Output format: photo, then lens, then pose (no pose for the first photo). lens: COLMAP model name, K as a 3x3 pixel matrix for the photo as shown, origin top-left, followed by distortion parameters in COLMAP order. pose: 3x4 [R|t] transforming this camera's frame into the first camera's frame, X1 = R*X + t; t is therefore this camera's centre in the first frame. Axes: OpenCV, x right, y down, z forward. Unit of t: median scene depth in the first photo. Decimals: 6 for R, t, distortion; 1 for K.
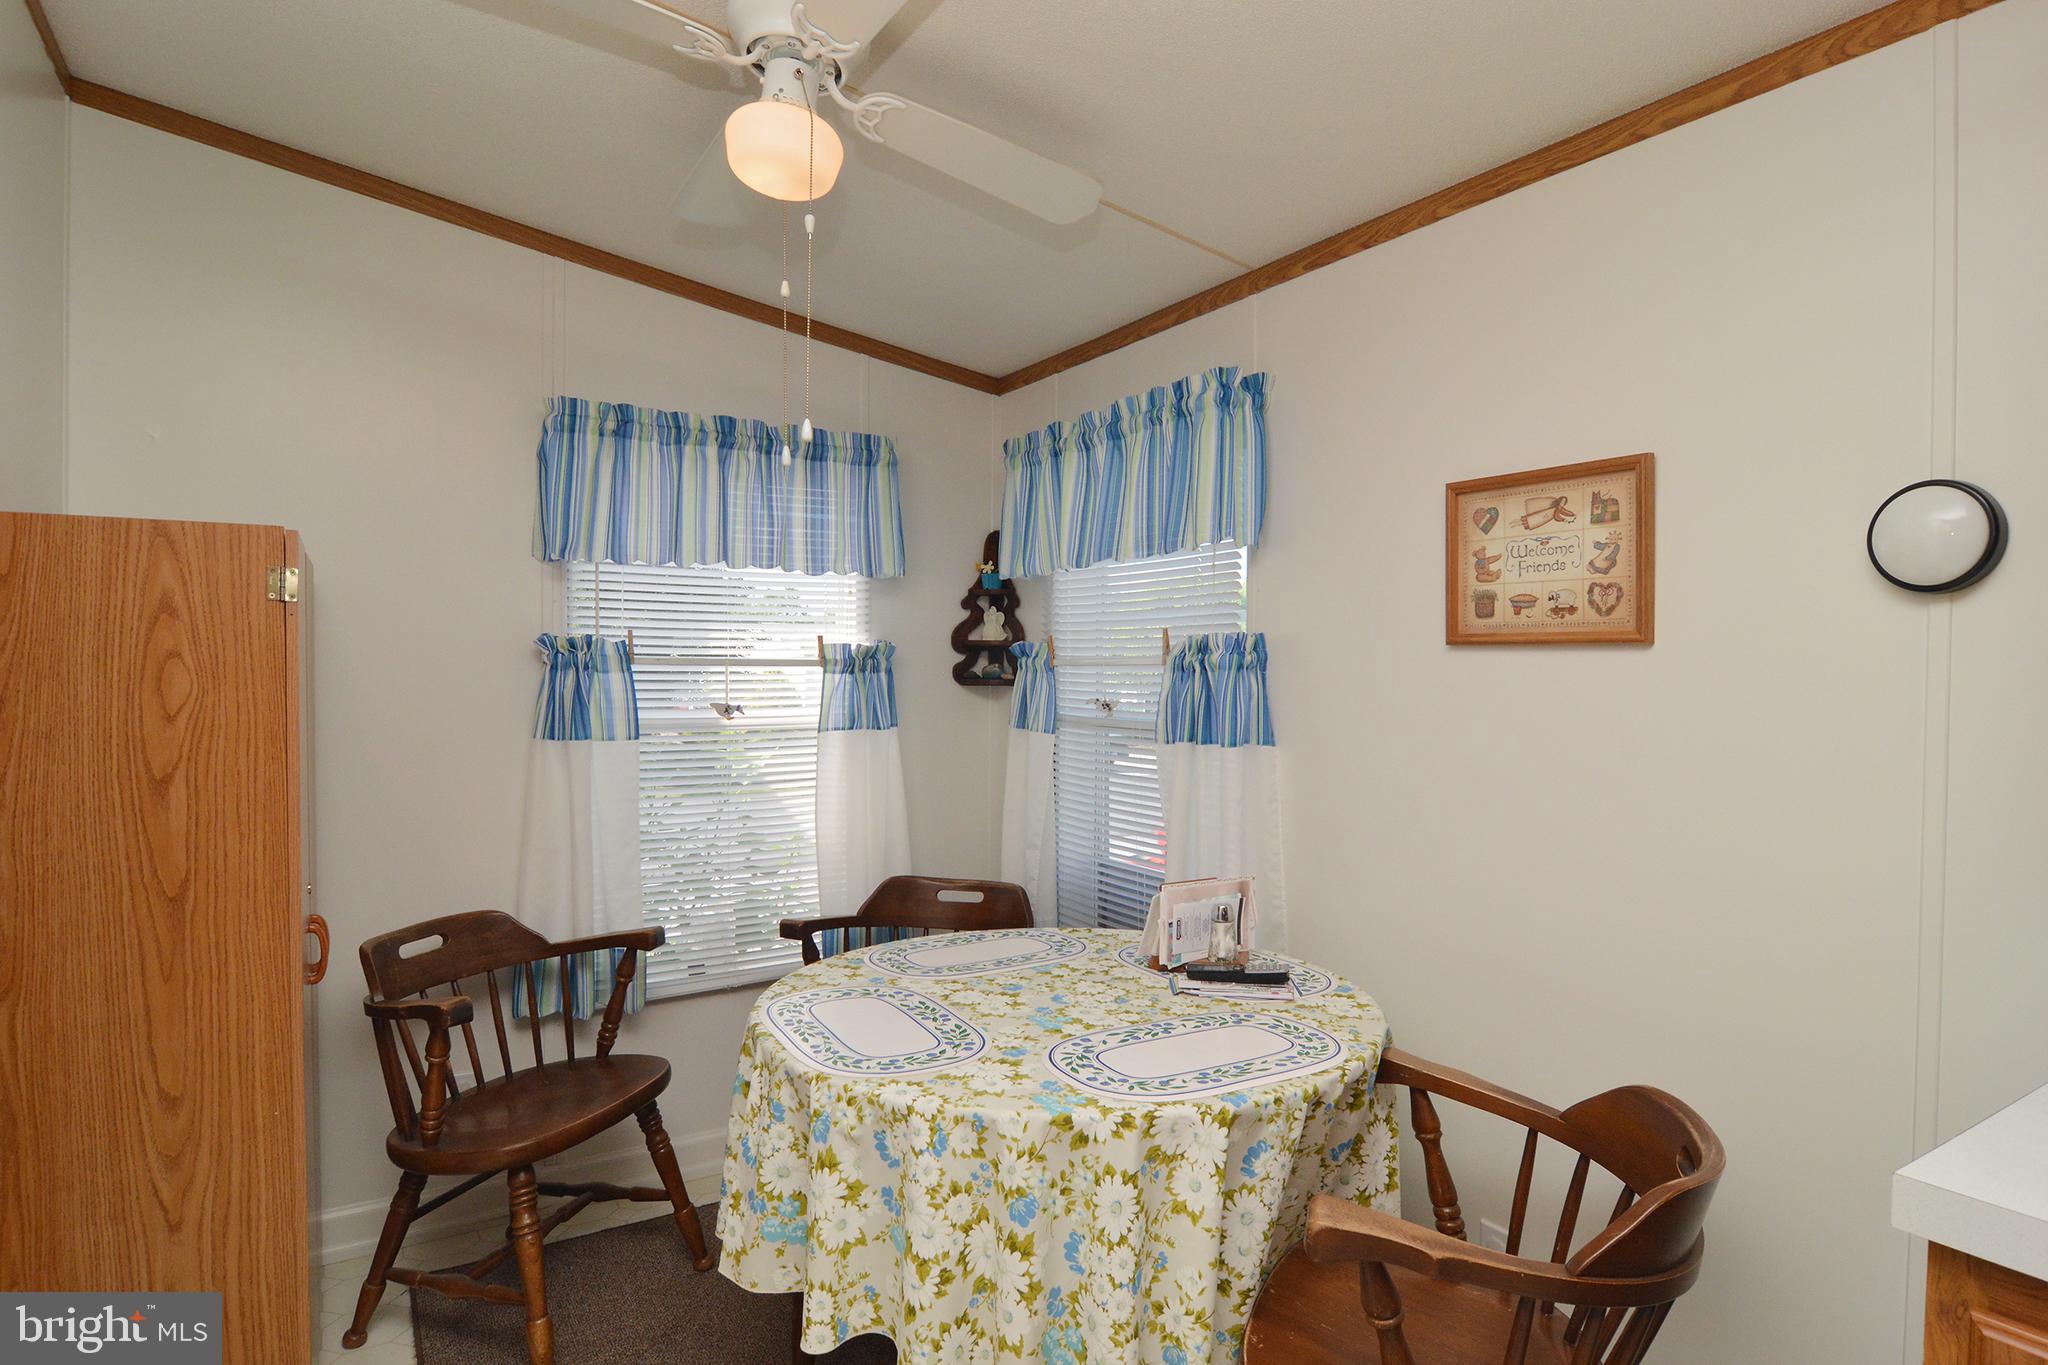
lens RADIAL K [[1114.5, 0, 1034.0], [0, 1114.5, 687.5], [0, 0, 1]] dist [-0.007347, -0.010412]
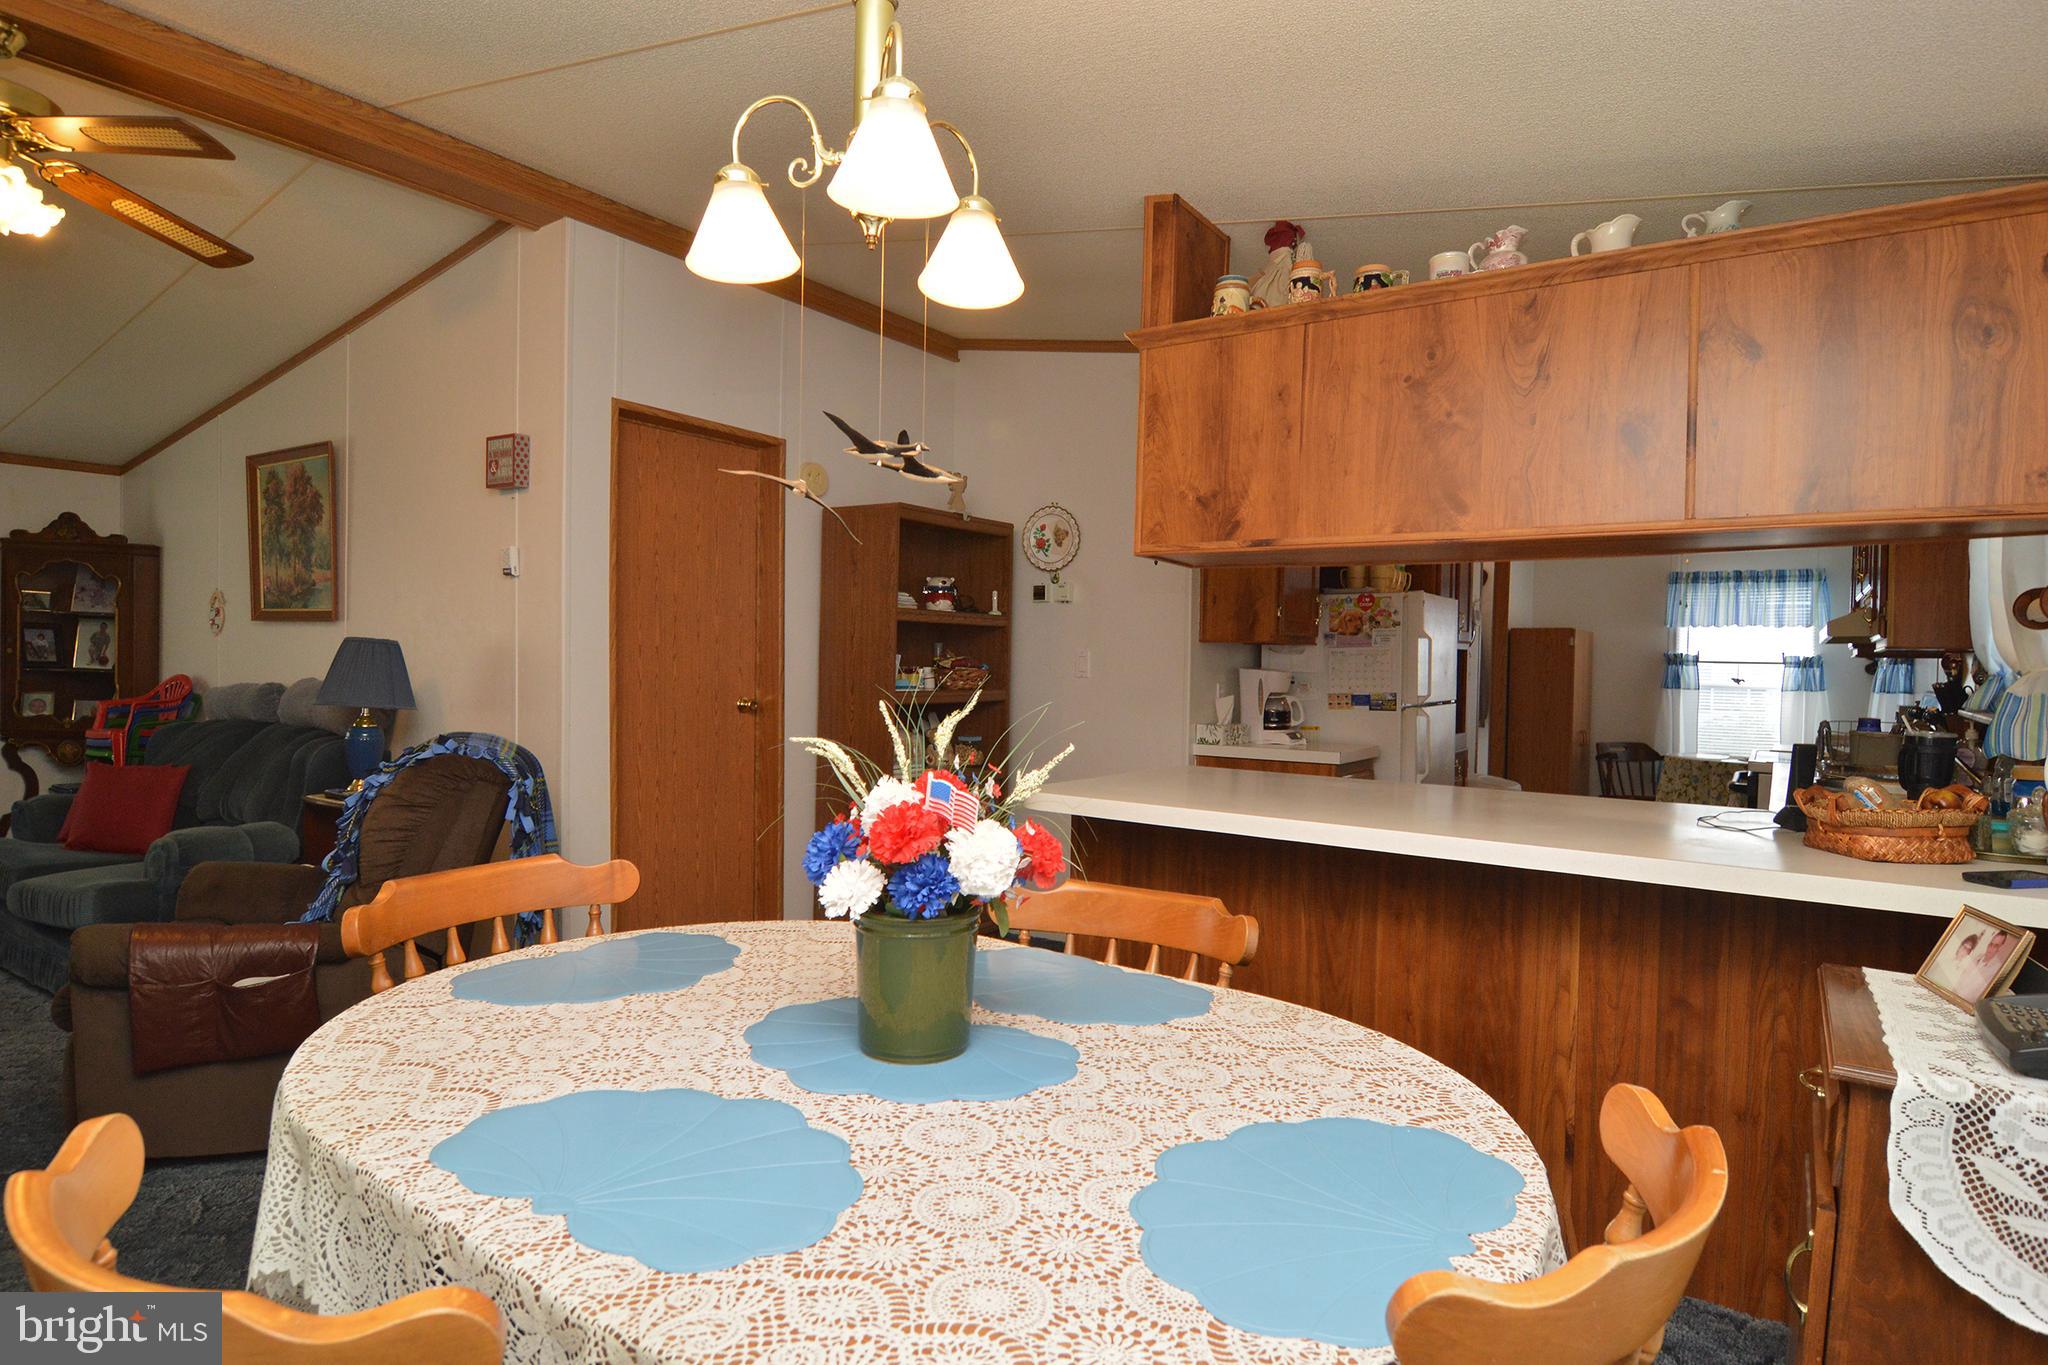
lens RADIAL K [[1114.5, 0, 1034.0], [0, 1114.5, 687.5], [0, 0, 1]] dist [-0.007347, -0.010412]
pose [[0.405518, 0.021723, -0.913829, 2.034507], [-0.035262, 0.999345, 0.008108, 0.103268], [0.913407, 0.028935, 0.406018, -2.225473]]
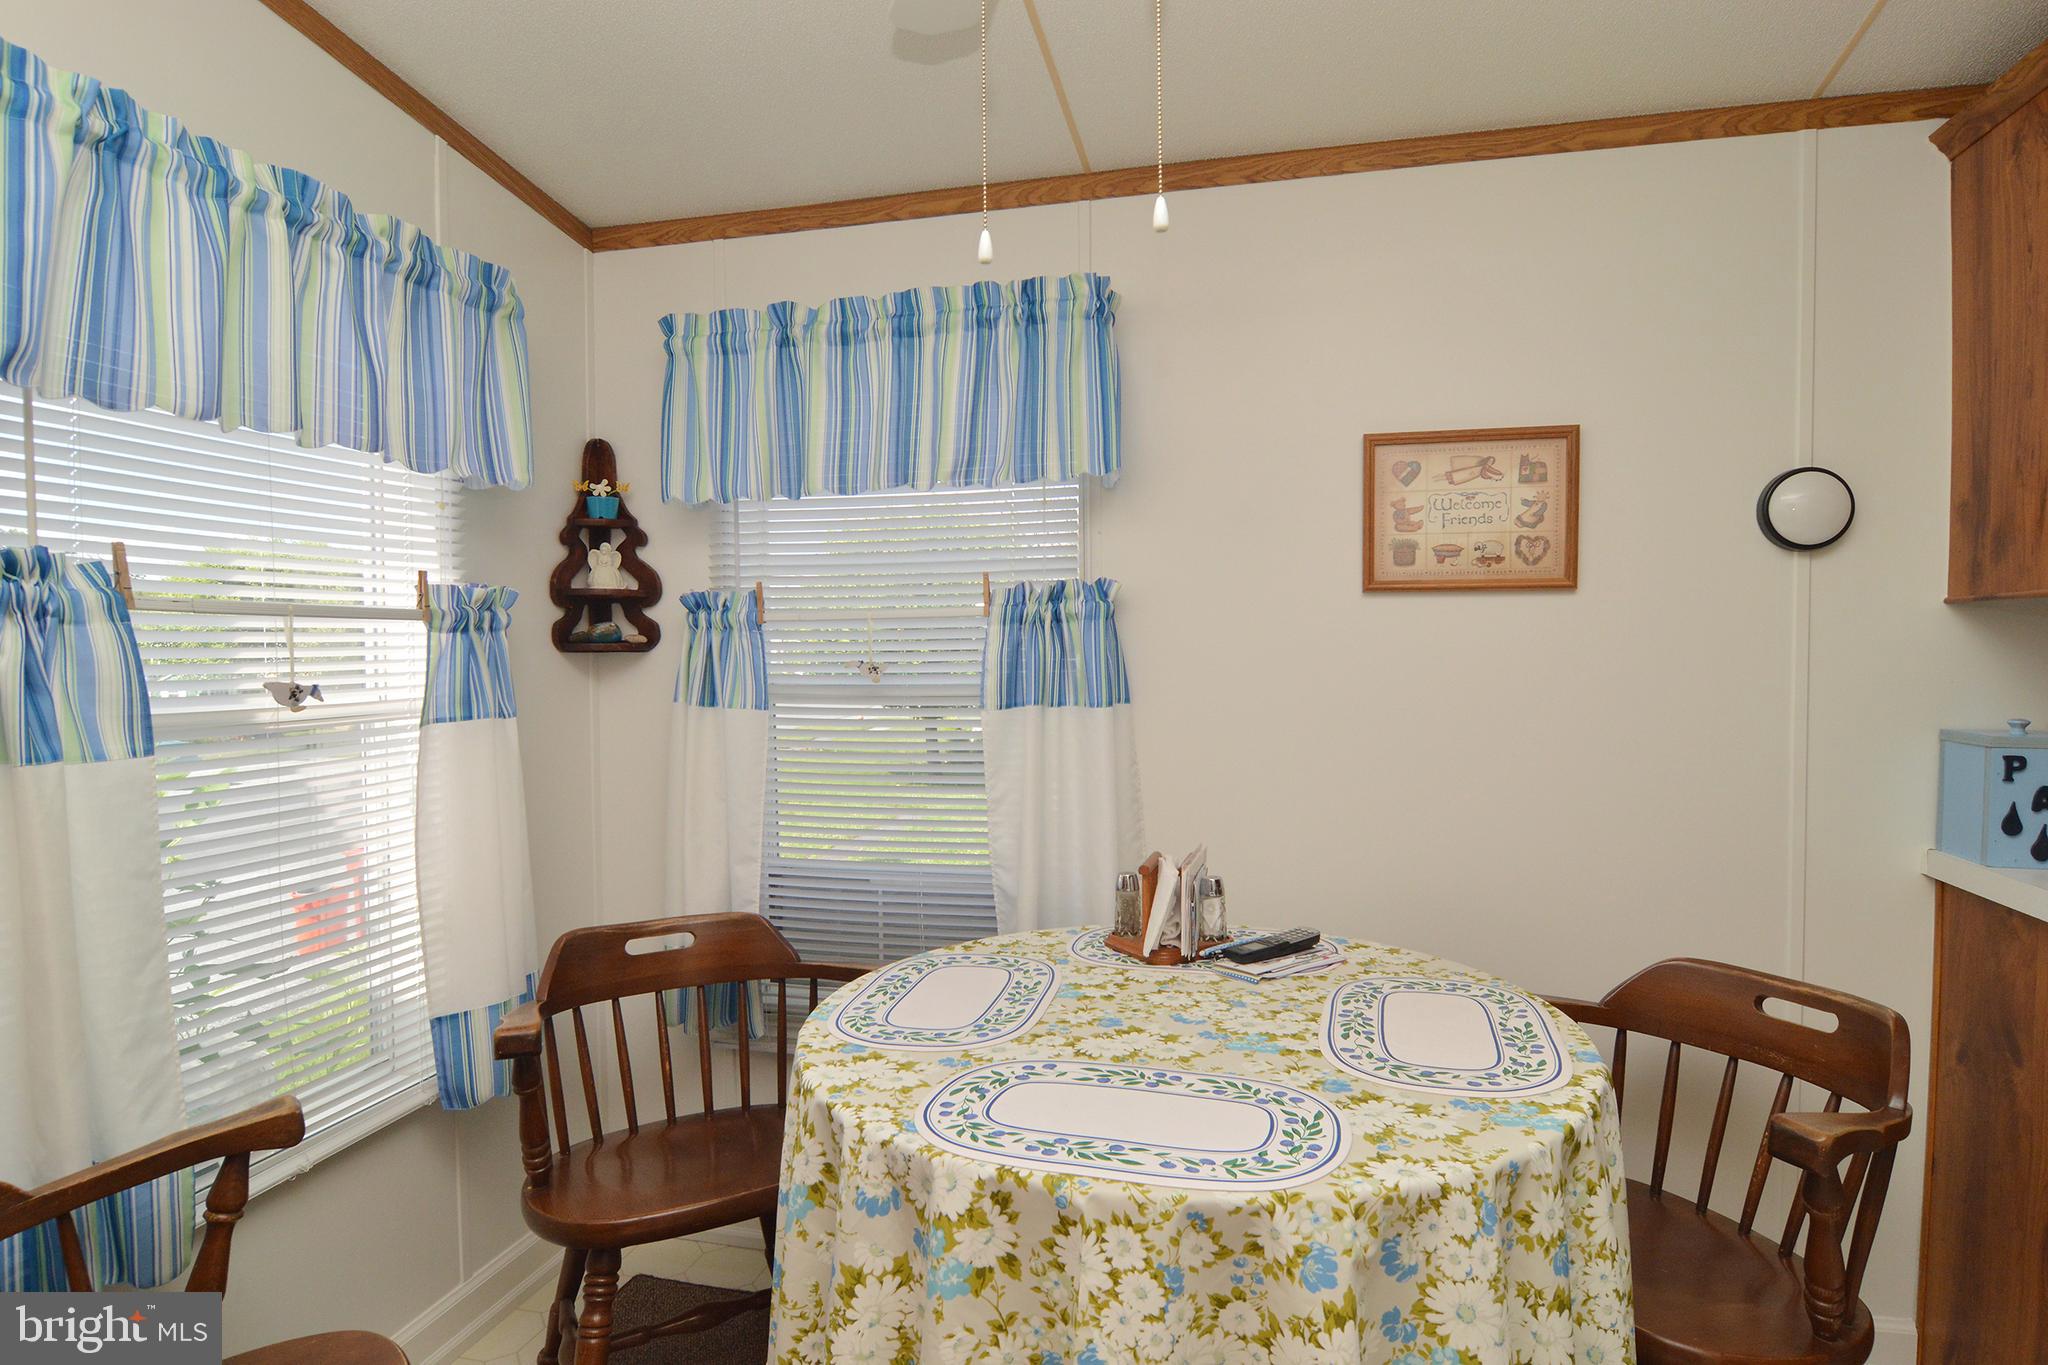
lens RADIAL K [[1114.5, 0, 1034.0], [0, 1114.5, 687.5], [0, 0, 1]] dist [-0.007347, -0.010412]
pose [[0.716119, -0.035102, 0.697095, -0.563771], [0.025267, 0.999384, 0.024367, 0.017609], [-0.697521, 0.000164, 0.716564, 0.467889]]
